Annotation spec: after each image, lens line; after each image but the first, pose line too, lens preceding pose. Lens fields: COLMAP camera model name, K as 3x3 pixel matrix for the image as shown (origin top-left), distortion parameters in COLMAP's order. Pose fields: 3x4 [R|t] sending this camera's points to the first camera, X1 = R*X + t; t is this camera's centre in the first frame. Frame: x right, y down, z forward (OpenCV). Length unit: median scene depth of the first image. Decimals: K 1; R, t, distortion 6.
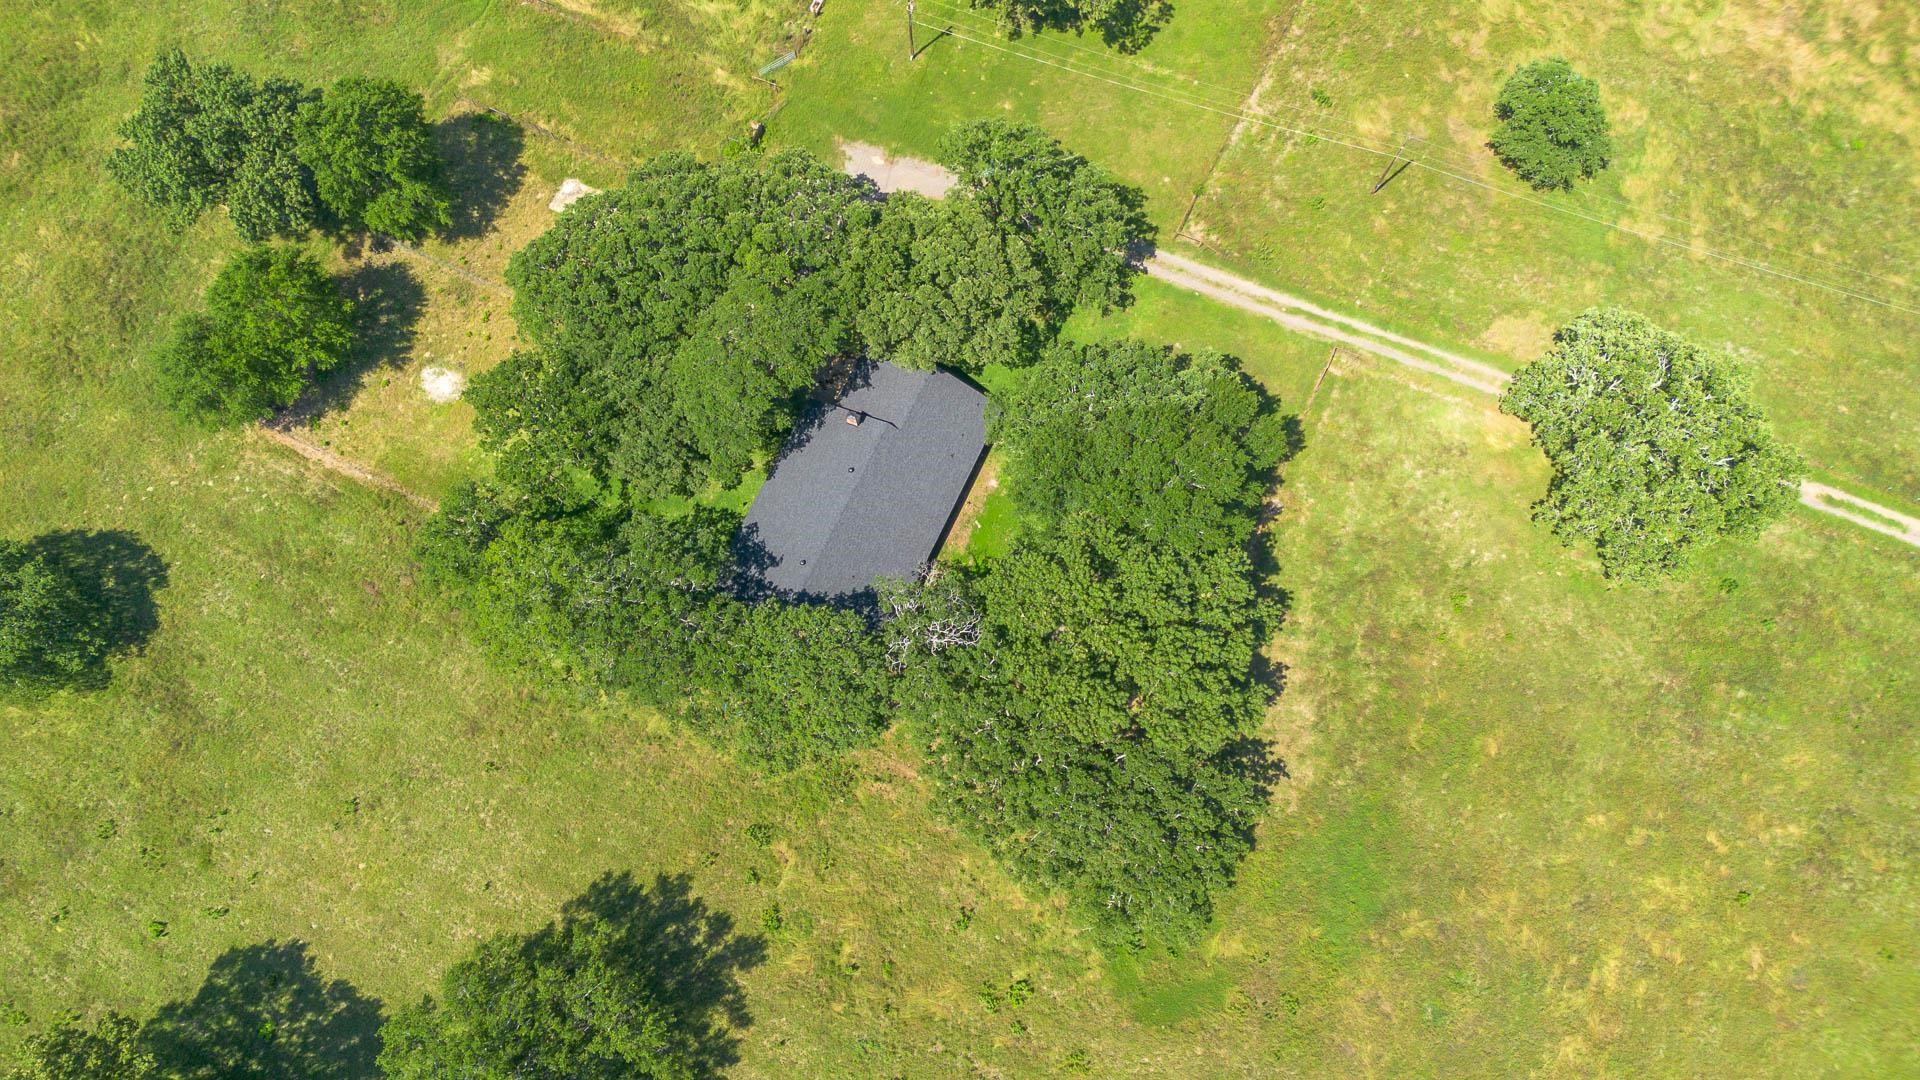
lens RADIAL K [[1366.7, 0, 960.0], [0, 1366.7, 540.0], [0, 0, 1]] dist [0.168877, -0.000057]
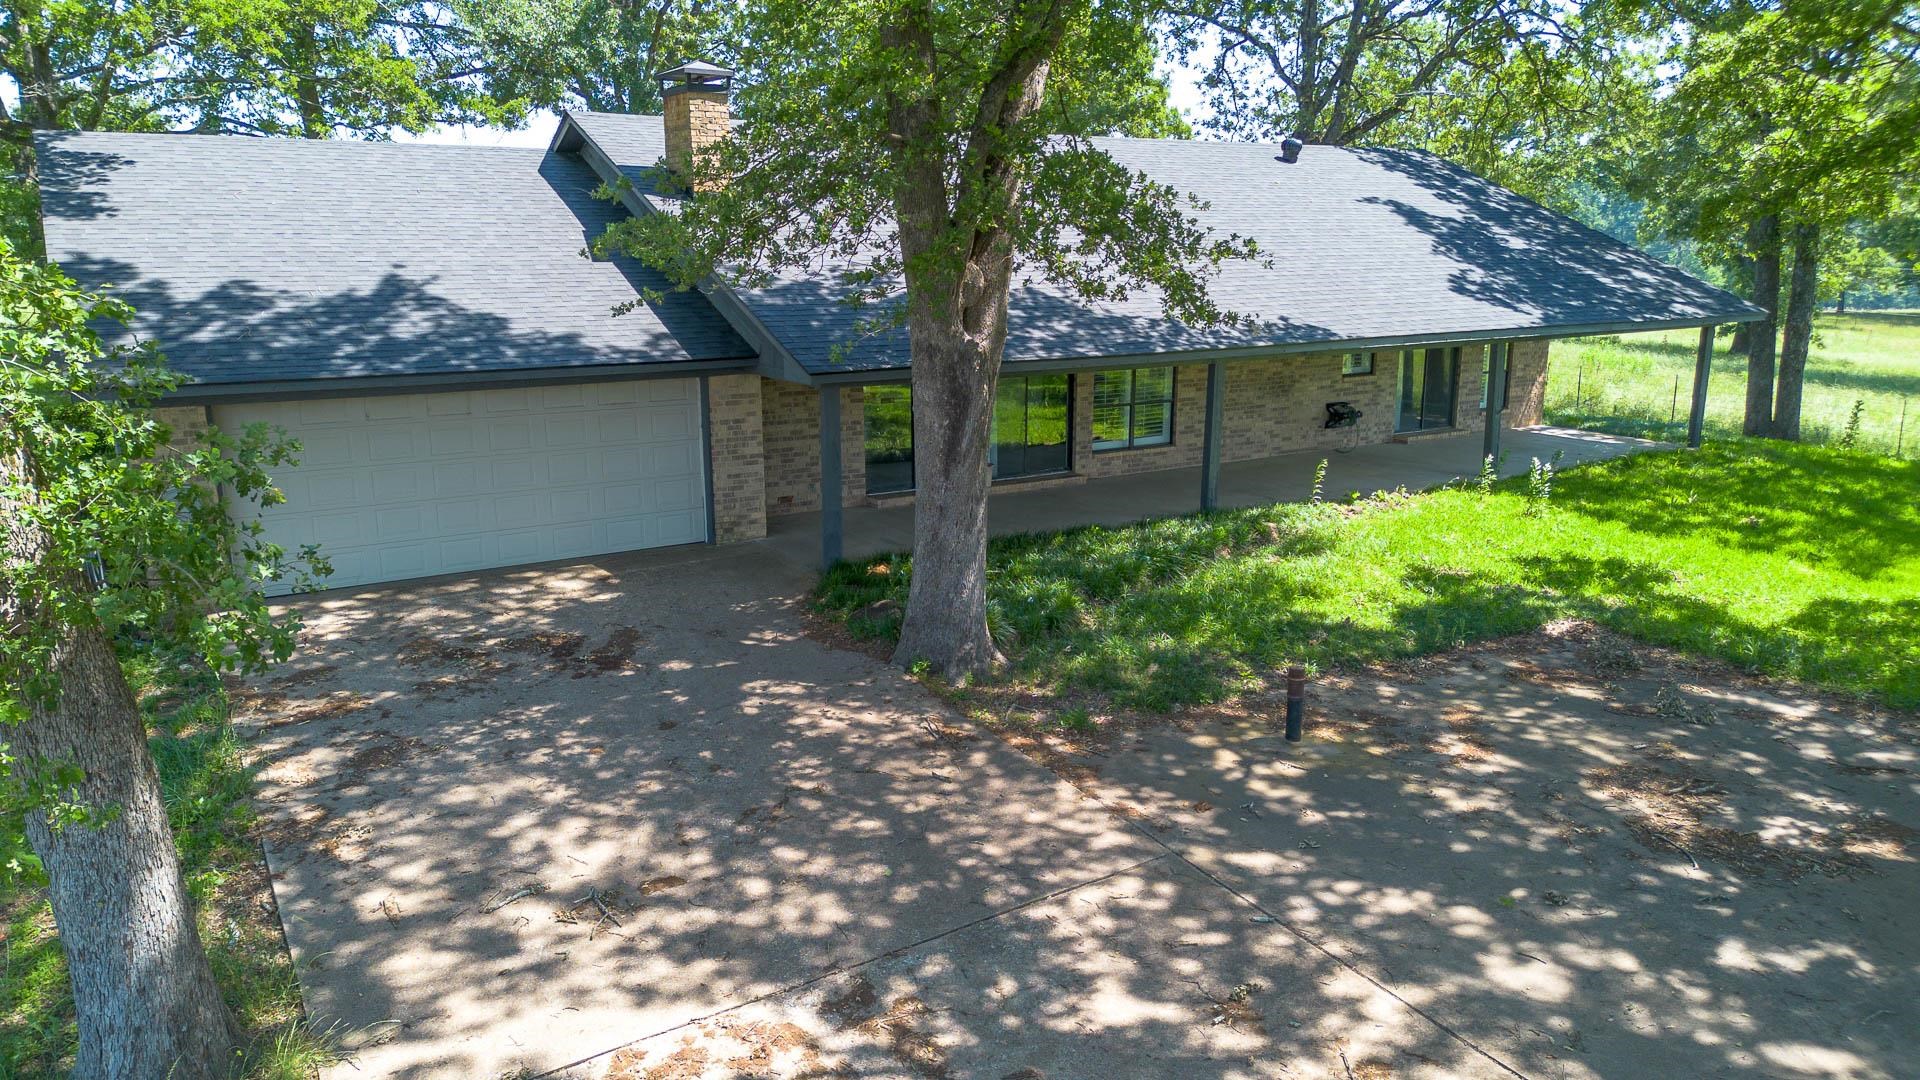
lens RADIAL K [[1353.5, 0, 960.0], [0, 1353.5, 540.0], [0, 0, 1]] dist [0.036222, 0.000197]
pose [[-0.843938, -0.105318, 0.526001, -0.193646], [0.521366, 0.069791, 0.850474, -0.203723], [-0.126281, 0.991987, -0.003990, 1.049021]]
